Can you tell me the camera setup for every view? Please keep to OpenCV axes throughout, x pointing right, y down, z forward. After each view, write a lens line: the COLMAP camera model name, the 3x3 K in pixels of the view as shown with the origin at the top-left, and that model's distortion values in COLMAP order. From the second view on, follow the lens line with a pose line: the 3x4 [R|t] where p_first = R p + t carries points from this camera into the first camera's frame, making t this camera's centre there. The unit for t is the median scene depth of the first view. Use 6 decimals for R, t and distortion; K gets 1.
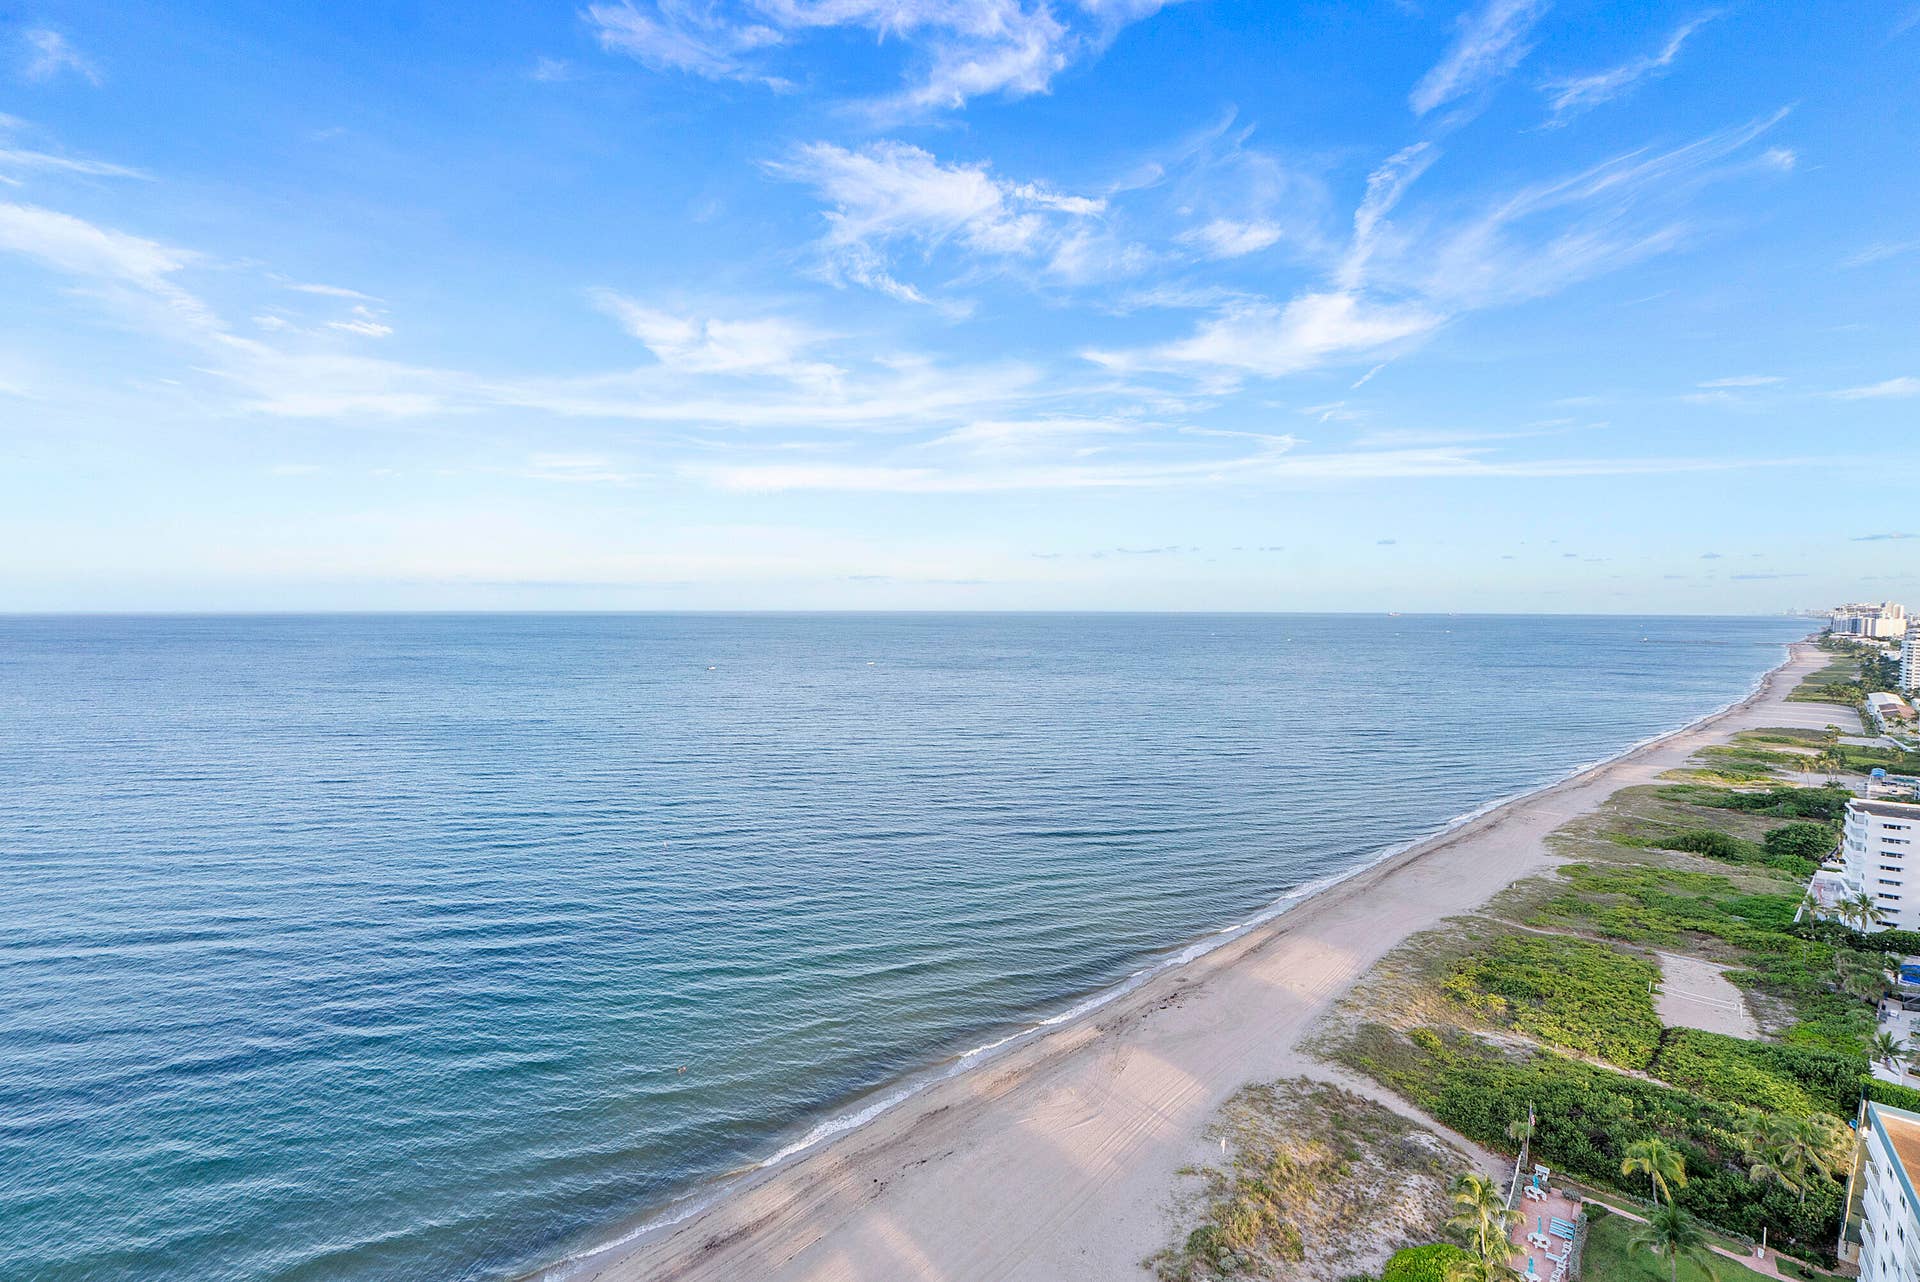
lens RADIAL K [[809.1, 0, 977.6], [0, 809.1, 619.3], [0, 0, 1]] dist [-0.002295, 0.000193]
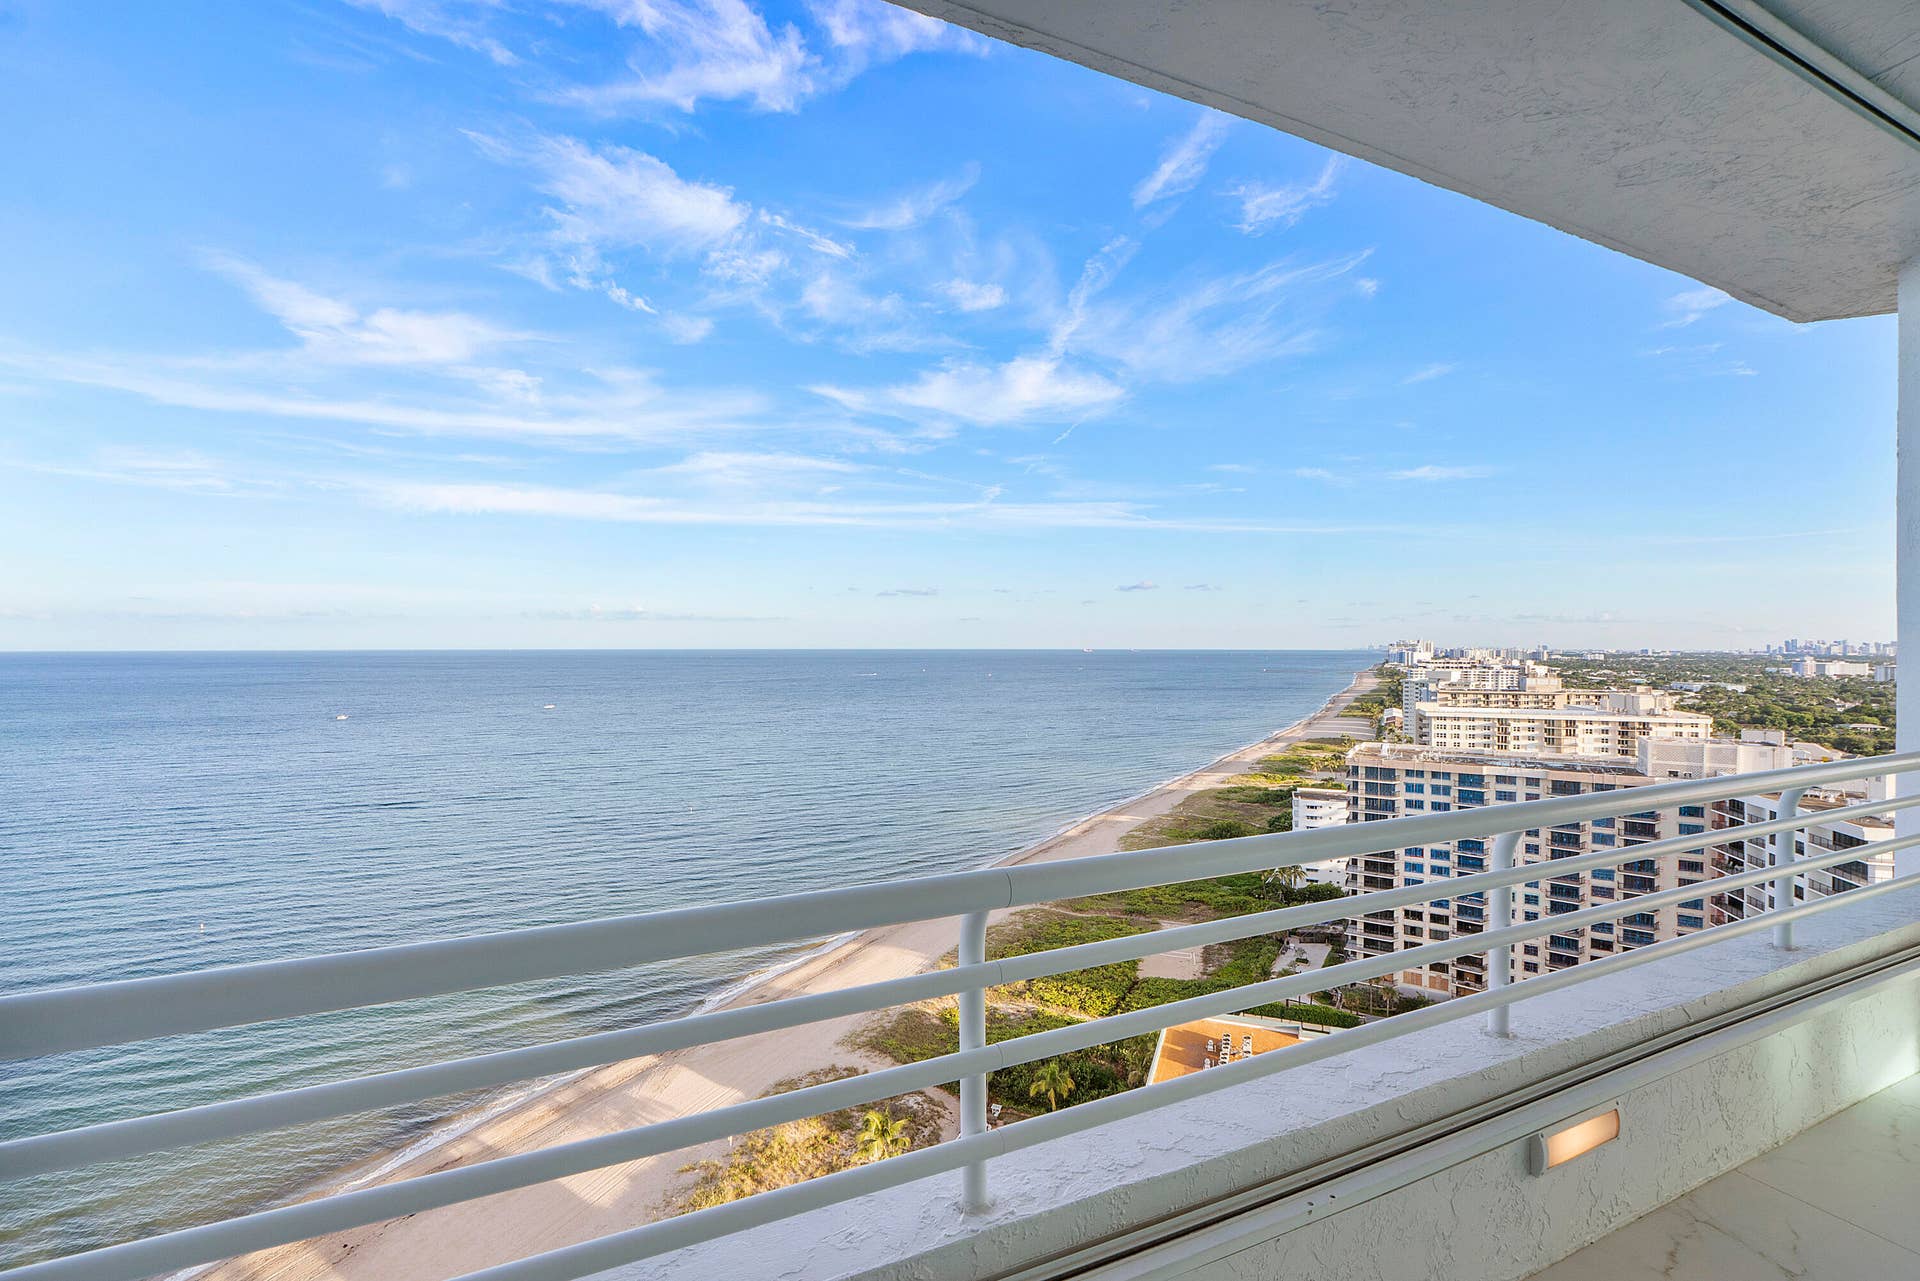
lens RADIAL K [[815.9, 0, 976.1], [0, 815.9, 634.2], [0, 0, 1]] dist [-0.004763, 0.000086]
pose [[0.949331, 0.002654, 0.314267, 0.129058], [0.005808, 0.999645, -0.025986, 0.004190], [-0.314224, 0.026495, 0.948979, -0.070983]]
